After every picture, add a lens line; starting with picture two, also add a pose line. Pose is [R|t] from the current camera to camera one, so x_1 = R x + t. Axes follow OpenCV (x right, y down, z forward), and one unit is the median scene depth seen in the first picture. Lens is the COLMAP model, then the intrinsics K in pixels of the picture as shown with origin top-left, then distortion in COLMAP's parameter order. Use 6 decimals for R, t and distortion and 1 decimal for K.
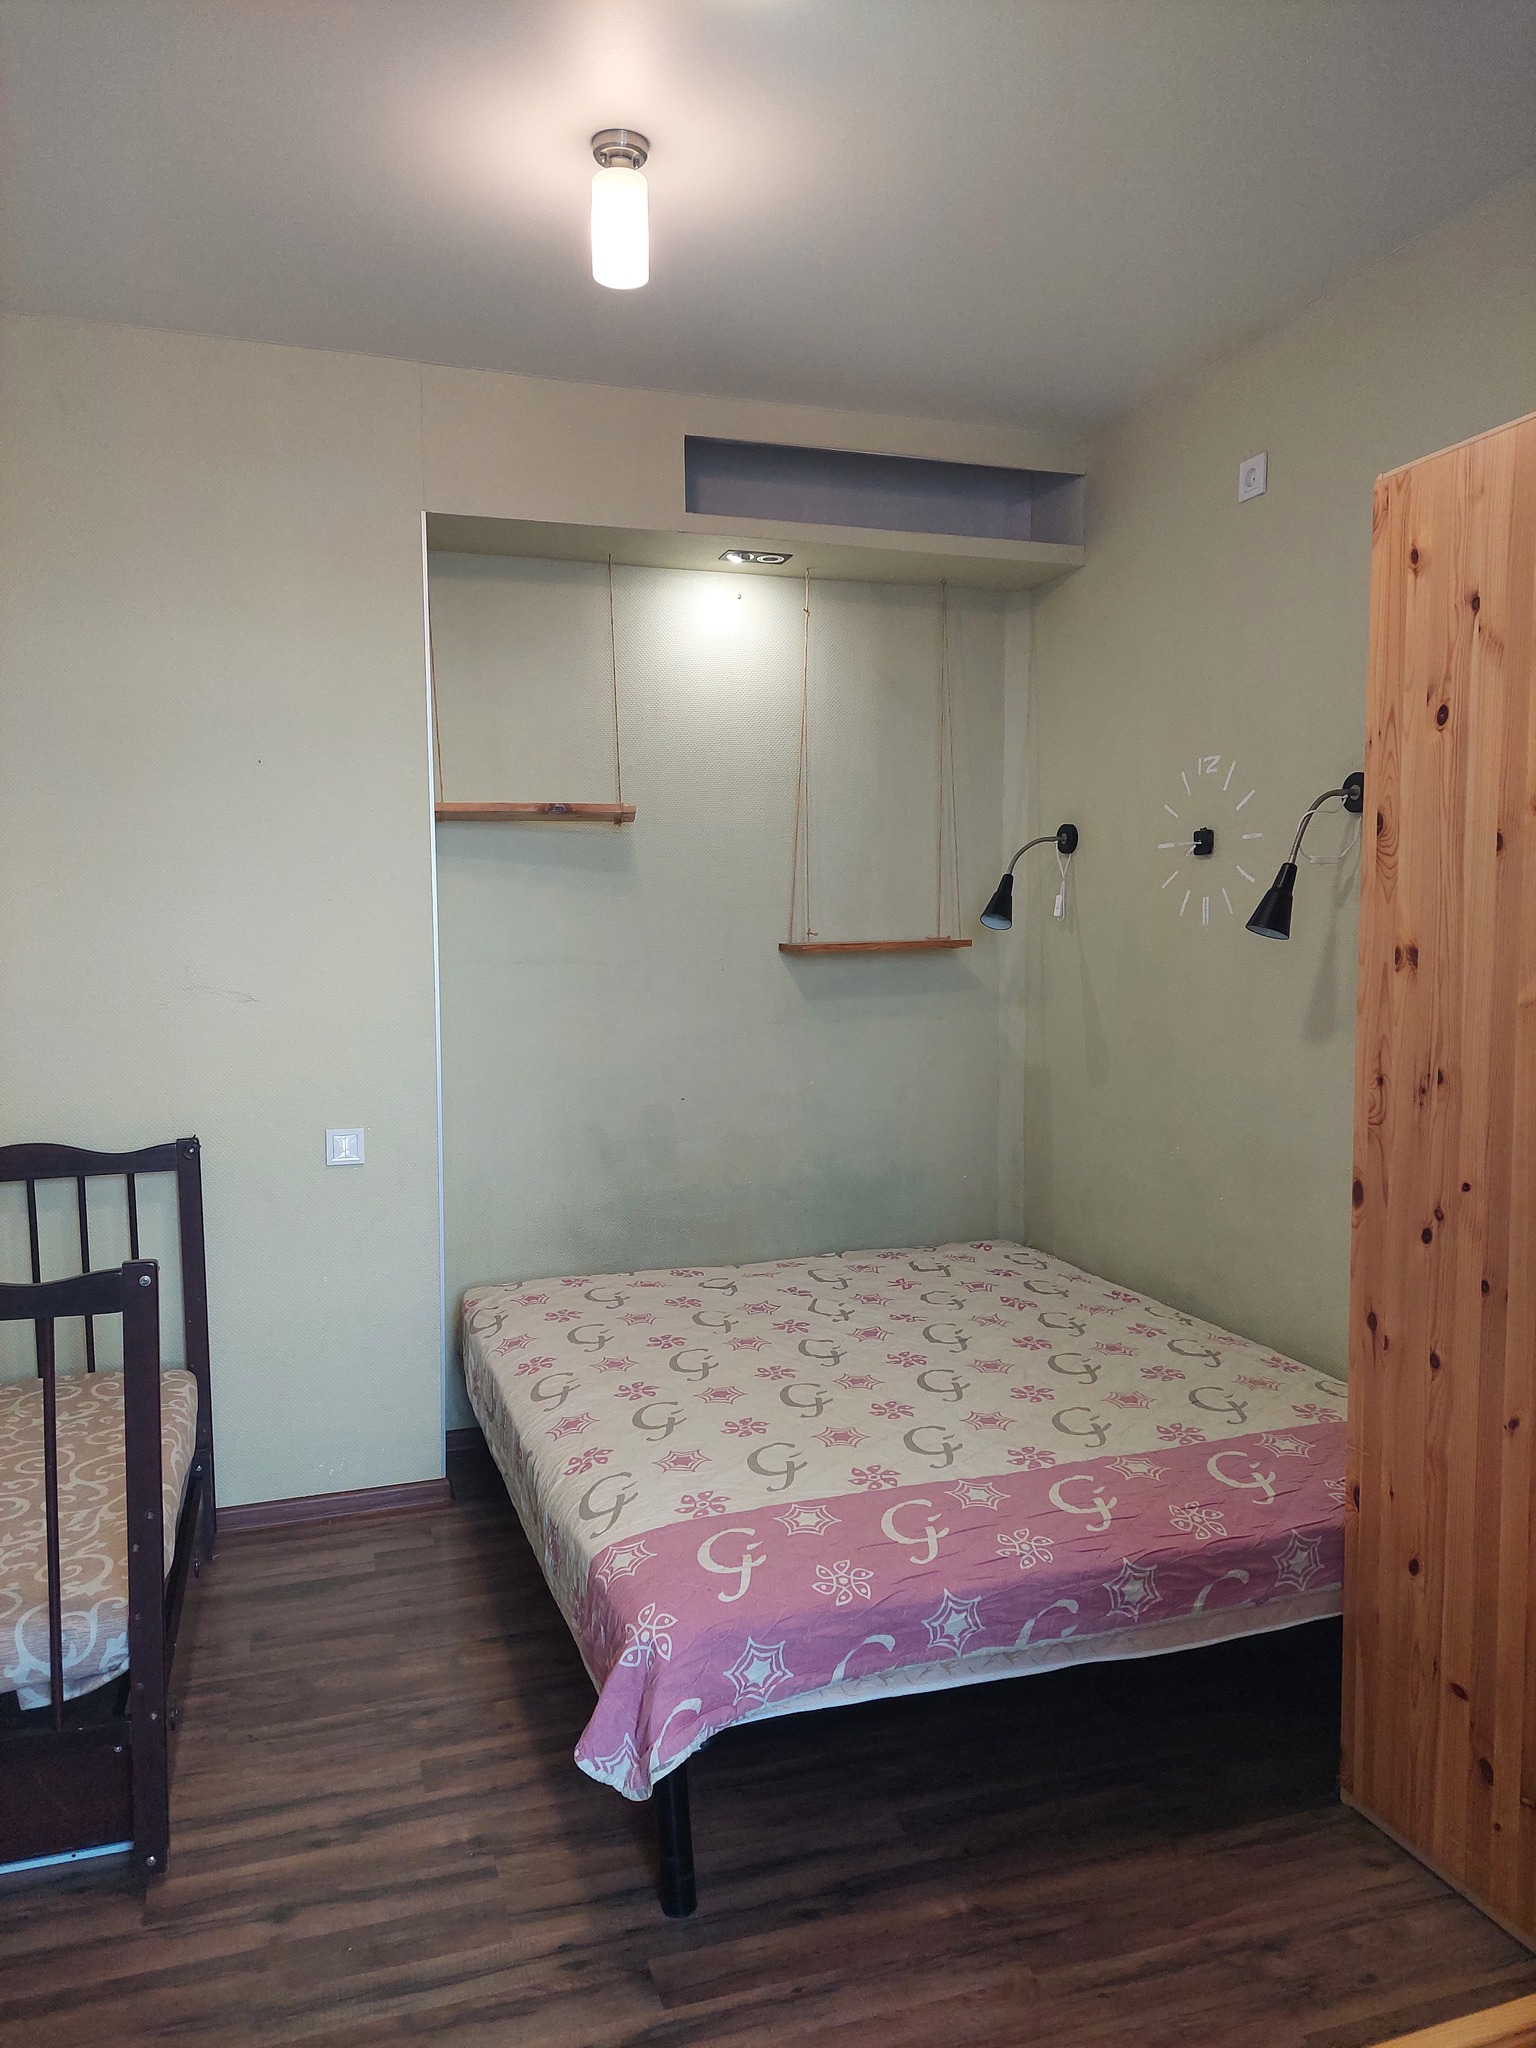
lens RADIAL K [[1472.9, 0, 773.8], [0, 1472.9, 1033.0], [0, 0, 1]] dist [0.073007, -0.070556]
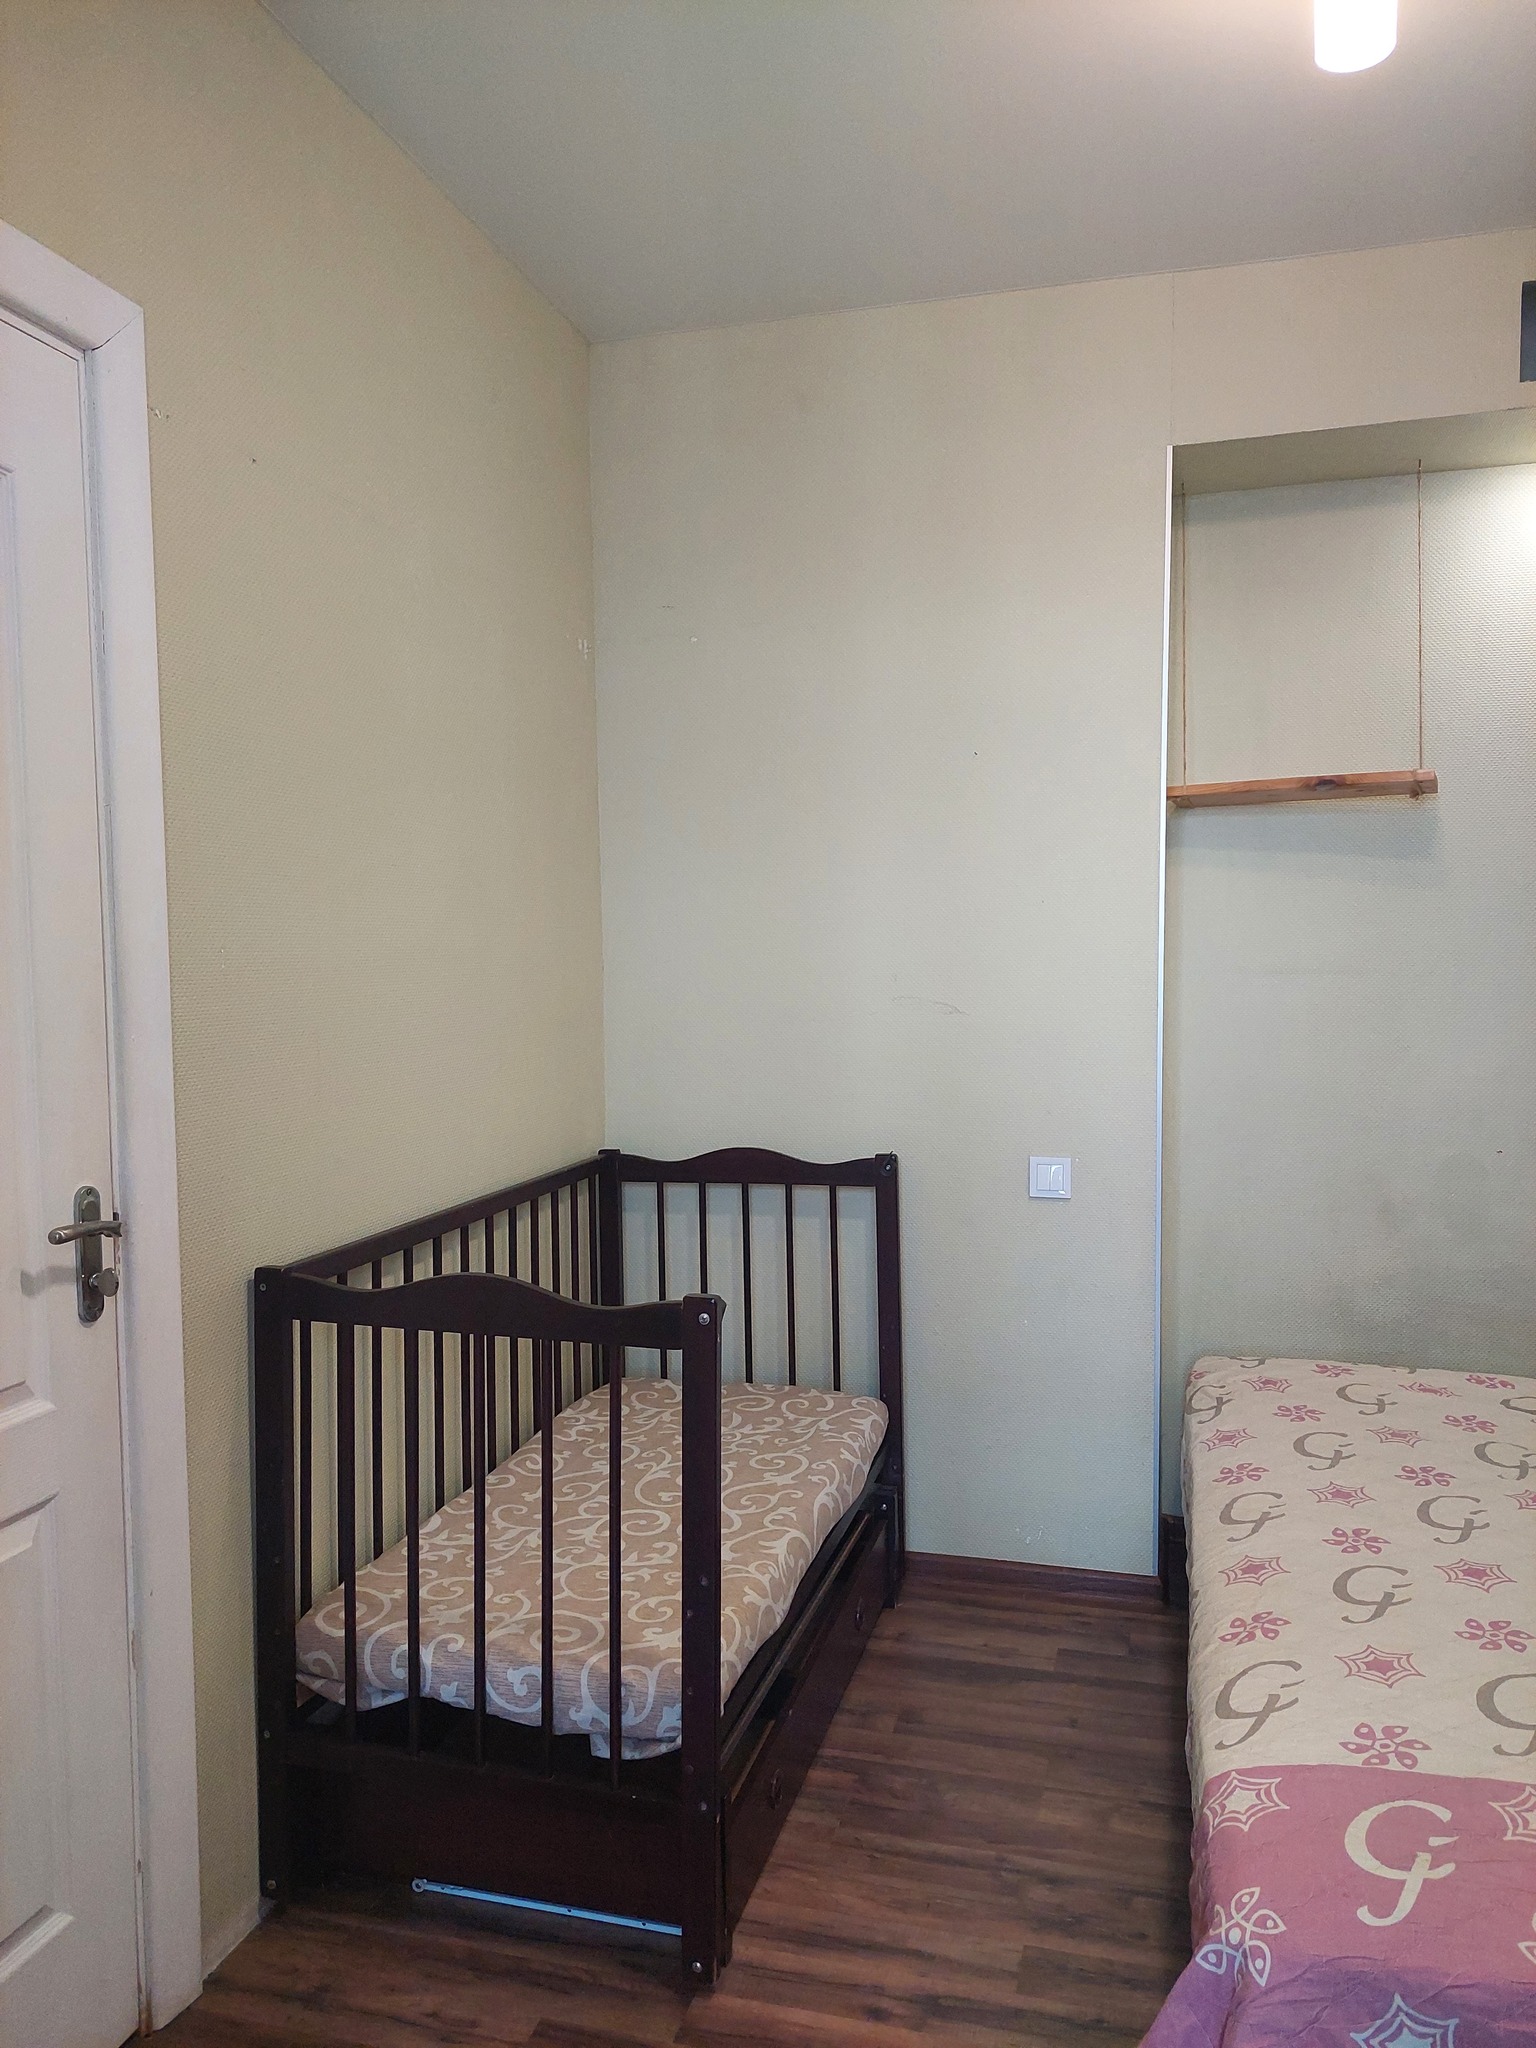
lens RADIAL K [[1472.6, 0, 807.5], [0, 1472.6, 1021.4], [0, 0, 1]] dist [0.036895, -0.025007]
pose [[0.832322, 0.031872, -0.553375, 0.091972], [-0.038528, 0.999257, -0.000396, -0.012956], [0.552952, 0.021650, 0.832932, 0.224964]]
